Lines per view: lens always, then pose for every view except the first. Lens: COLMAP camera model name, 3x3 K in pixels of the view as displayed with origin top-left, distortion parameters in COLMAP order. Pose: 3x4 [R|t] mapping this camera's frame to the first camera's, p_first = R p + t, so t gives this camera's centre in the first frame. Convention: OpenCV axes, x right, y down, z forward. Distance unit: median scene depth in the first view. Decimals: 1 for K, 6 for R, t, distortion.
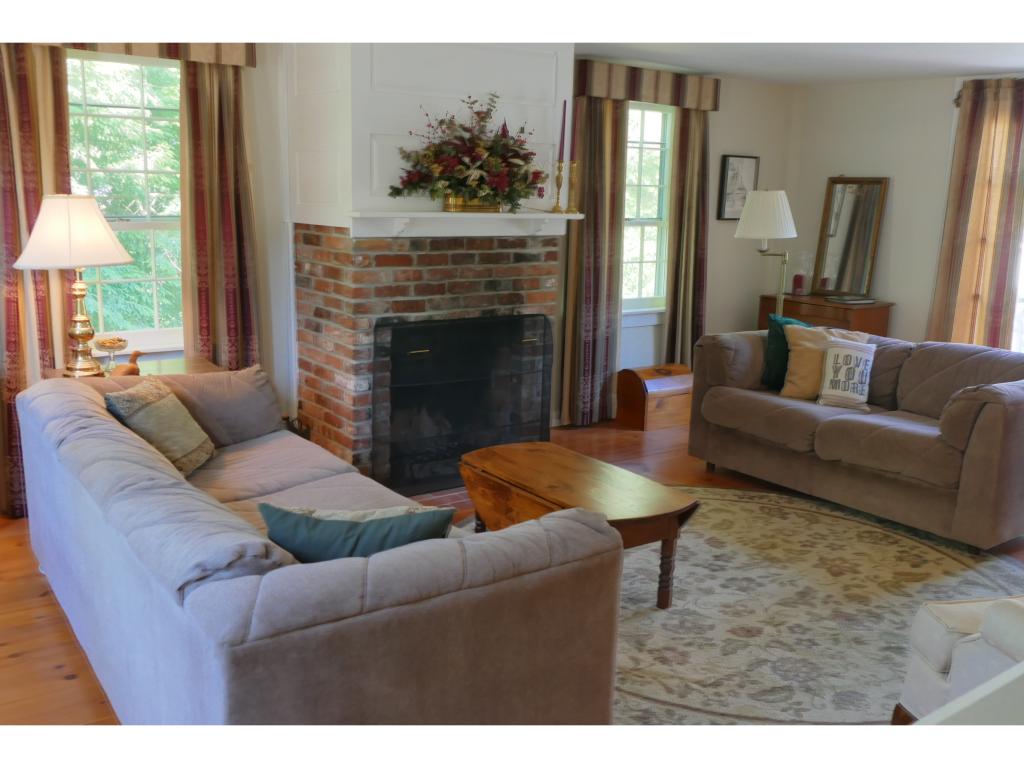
lens RADIAL K [[937.1, 0, 513.0], [0, 937.1, 383.7], [0, 0, 1]] dist [-0.011024, 0.000000]
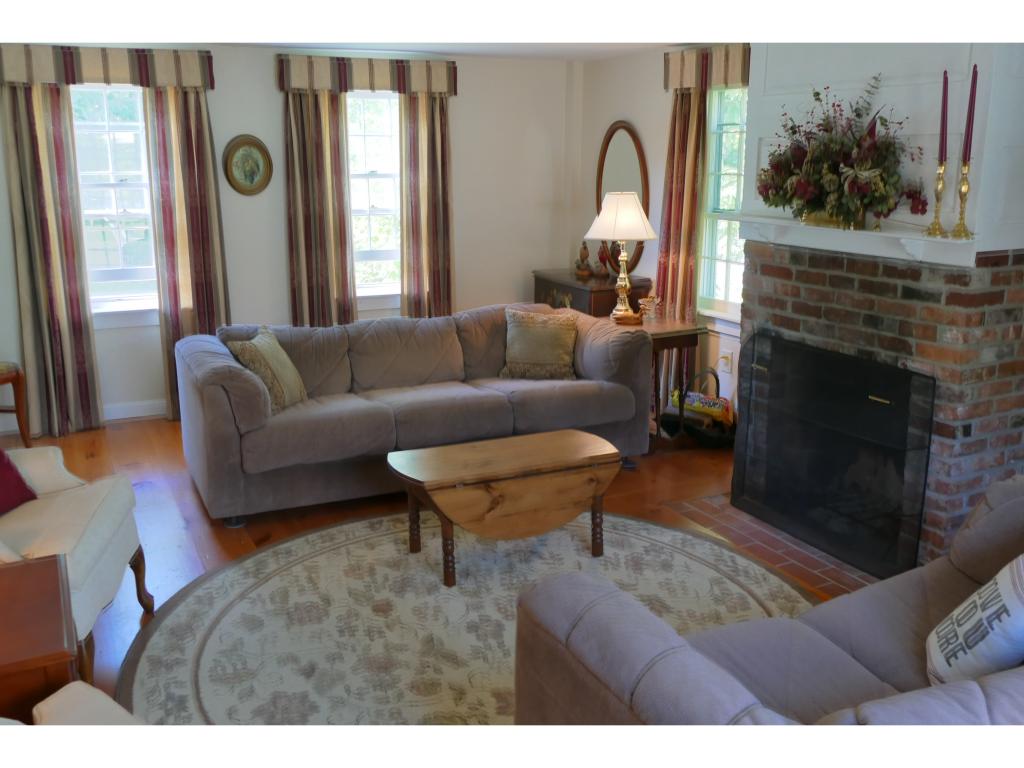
lens RADIAL K [[937.1, 0, 507.4], [0, 937.1, 392.6], [0, 0, 1]] dist [-0.011024, 0.000000]
pose [[-0.178563, 0.210658, -0.961113, 0.843914], [-0.208838, 0.946442, 0.246241, -0.185369], [0.961510, 0.244687, -0.125006, 0.845845]]
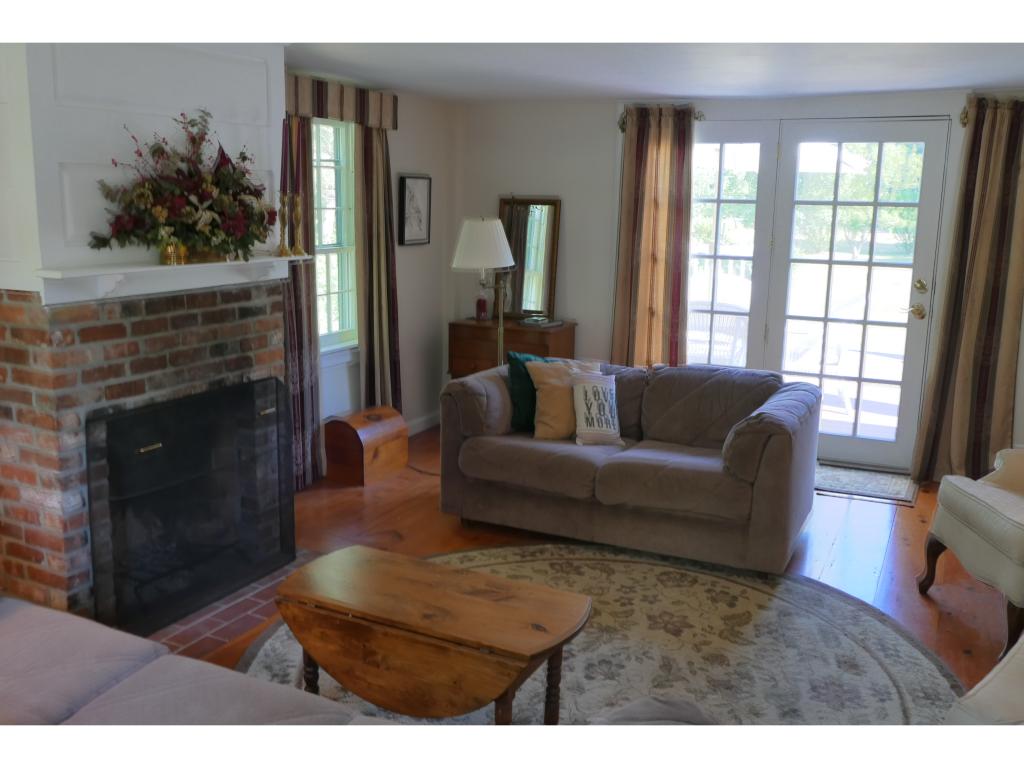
lens RADIAL K [[937.1, 0, 505.8], [0, 937.1, 387.6], [0, 0, 1]] dist [-0.011024, 0.000000]
pose [[0.887553, -0.101205, 0.449452, -0.174422], [0.097981, 0.994721, 0.030499, -0.075448], [-0.450166, 0.016968, 0.892784, 0.175669]]
